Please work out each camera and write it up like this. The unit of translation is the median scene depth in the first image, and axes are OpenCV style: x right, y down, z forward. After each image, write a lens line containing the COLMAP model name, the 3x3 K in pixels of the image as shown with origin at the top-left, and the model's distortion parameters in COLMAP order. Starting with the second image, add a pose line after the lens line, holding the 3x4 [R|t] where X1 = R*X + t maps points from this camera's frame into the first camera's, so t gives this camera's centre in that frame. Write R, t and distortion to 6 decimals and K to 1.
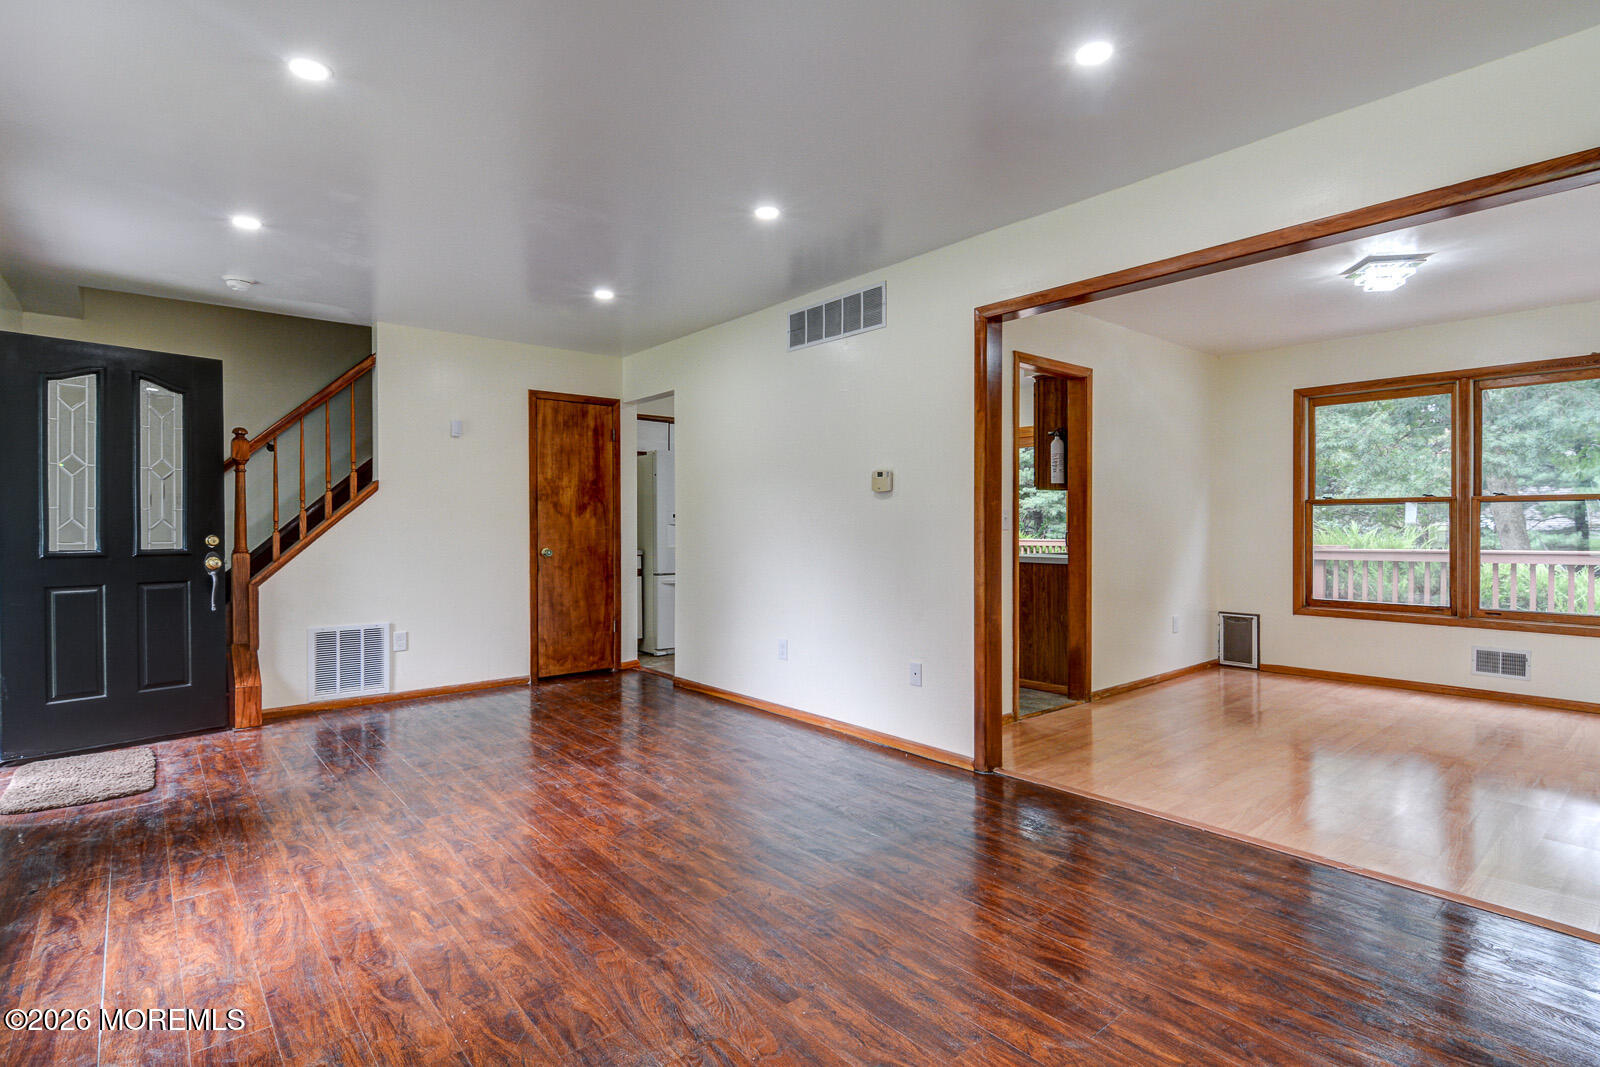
lens RADIAL K [[768.7, 0, 806.3], [0, 768.7, 534.3], [0, 0, 1]] dist [-0.011347, -0.001349]
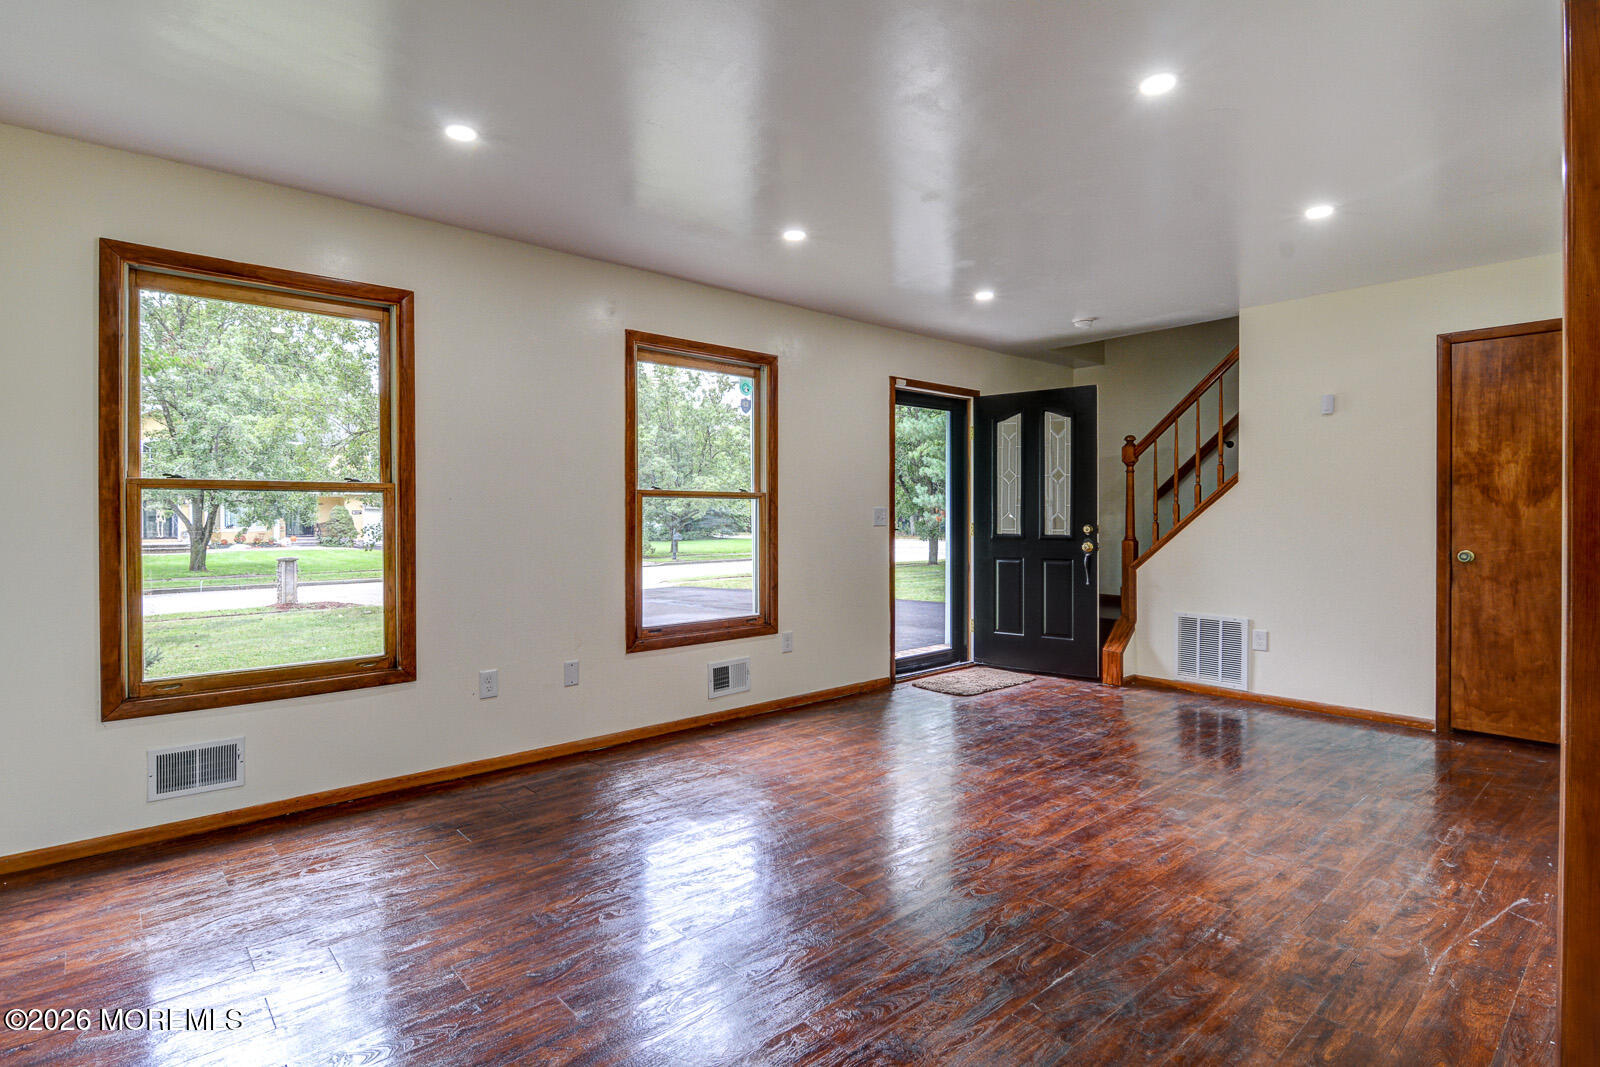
lens RADIAL K [[789.9, 0, 822.1], [0, 789.9, 525.1], [0, 0, 1]] dist [0.002411, -0.000938]
pose [[0.038397, 0.013834, -0.999167, 0.448389], [-0.012902, 0.999828, 0.013348, -0.008981], [0.999179, 0.012378, 0.038569, 0.447226]]
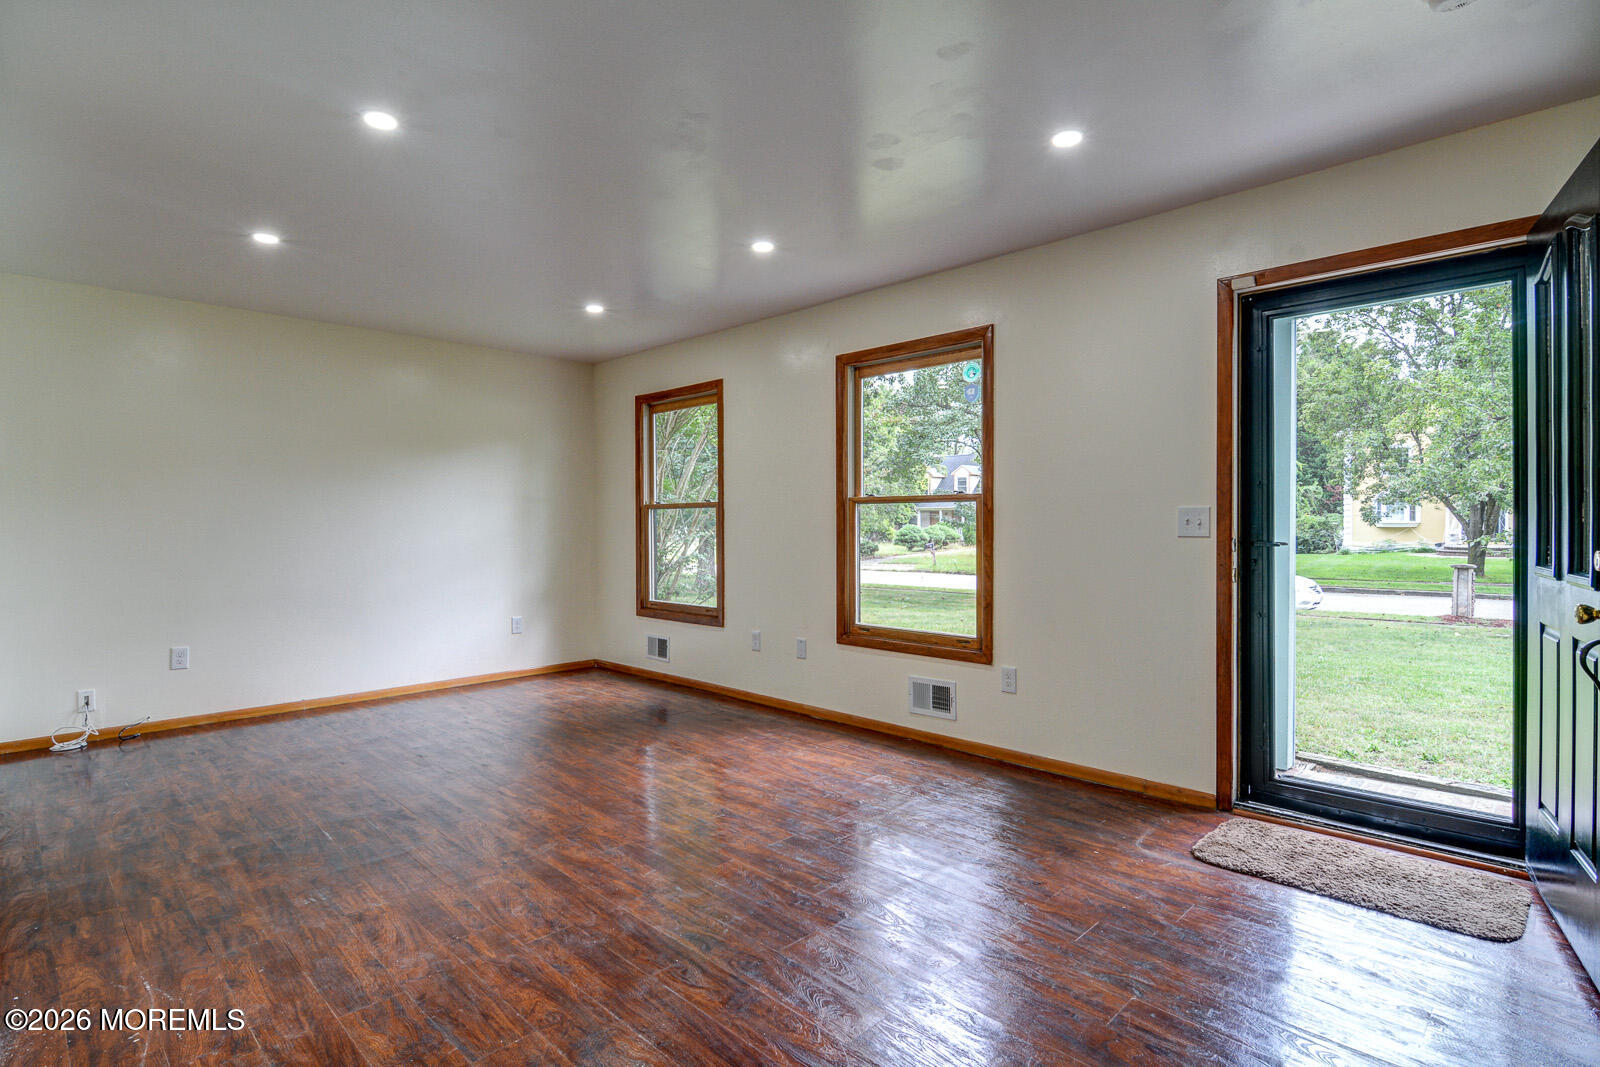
lens RADIAL K [[829.2, 0, 800.0], [0, 829.2, 533.5], [0, 0, 1]] dist [0.000738, -0.000461]
pose [[-0.997584, 0.008116, -0.068994, -0.271128], [0.006144, 0.999568, 0.028734, -0.019176], [0.069197, 0.028241, -0.997203, 1.243611]]
